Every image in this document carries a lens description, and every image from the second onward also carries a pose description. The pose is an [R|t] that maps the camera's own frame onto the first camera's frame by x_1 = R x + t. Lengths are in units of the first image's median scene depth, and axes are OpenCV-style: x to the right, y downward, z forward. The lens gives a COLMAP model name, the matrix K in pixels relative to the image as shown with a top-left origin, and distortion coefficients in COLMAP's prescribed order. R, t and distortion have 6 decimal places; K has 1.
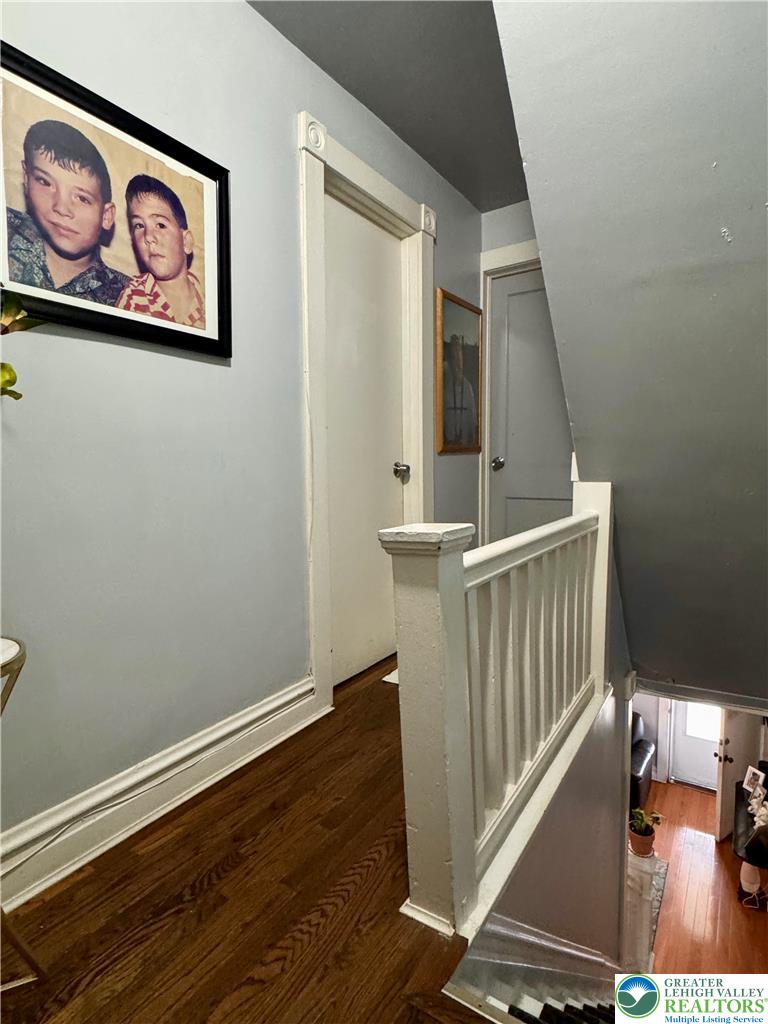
lens RADIAL K [[561.4, 0, 384.2], [0, 561.4, 513.8], [0, 0, 1]] dist [-0.000742, -0.000181]
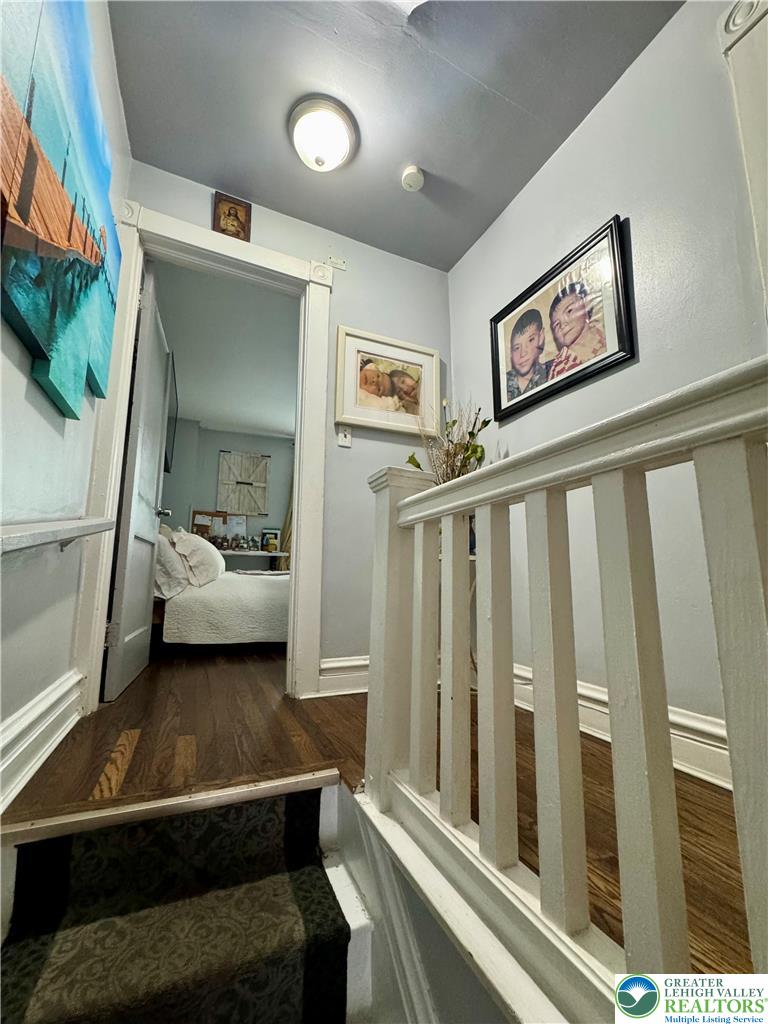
lens RADIAL K [[407.4, 0, 388.4], [0, 407.4, 513.9], [0, 0, 1]] dist [-0.004781, 0.000909]
pose [[-0.520718, -0.117023, -0.845670, 0.752168], [-0.073579, 0.993027, -0.092109, 0.173646], [0.850552, 0.014261, -0.525697, 1.218771]]
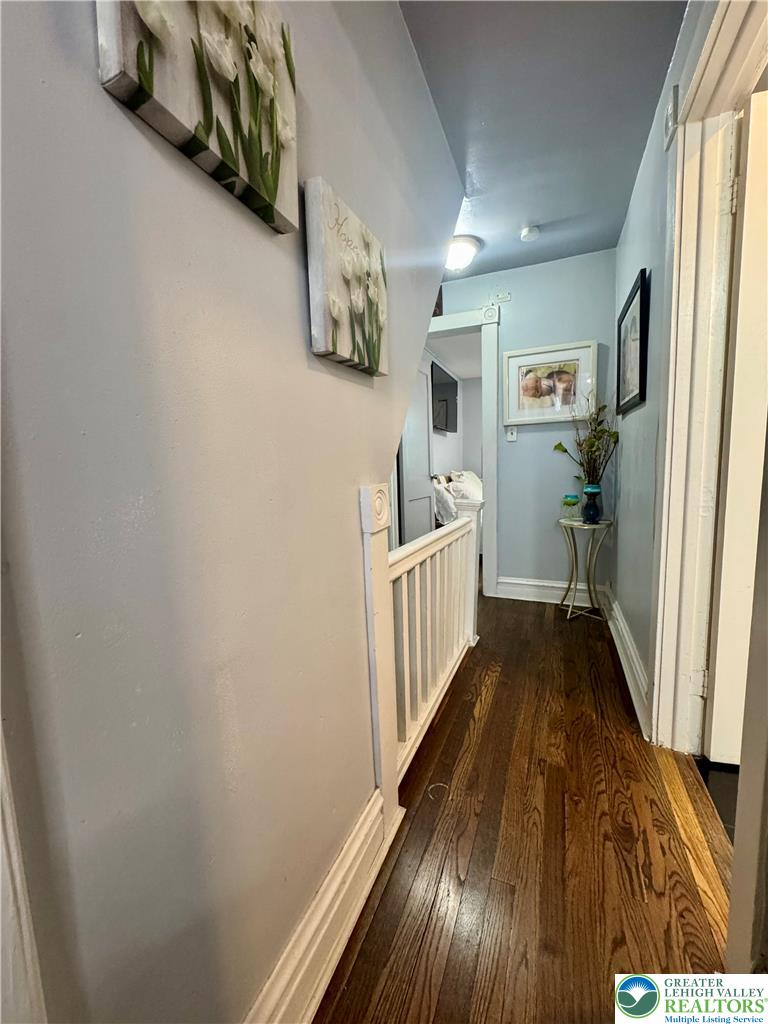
lens RADIAL K [[407.4, 0, 388.1], [0, 407.4, 511.0], [0, 0, 1]] dist [-0.004781, 0.000909]
pose [[-0.985762, 0.056884, -0.158234, 0.617055], [0.023258, 0.978121, 0.206735, -0.282627], [0.166532, 0.200111, -0.965517, 2.309925]]
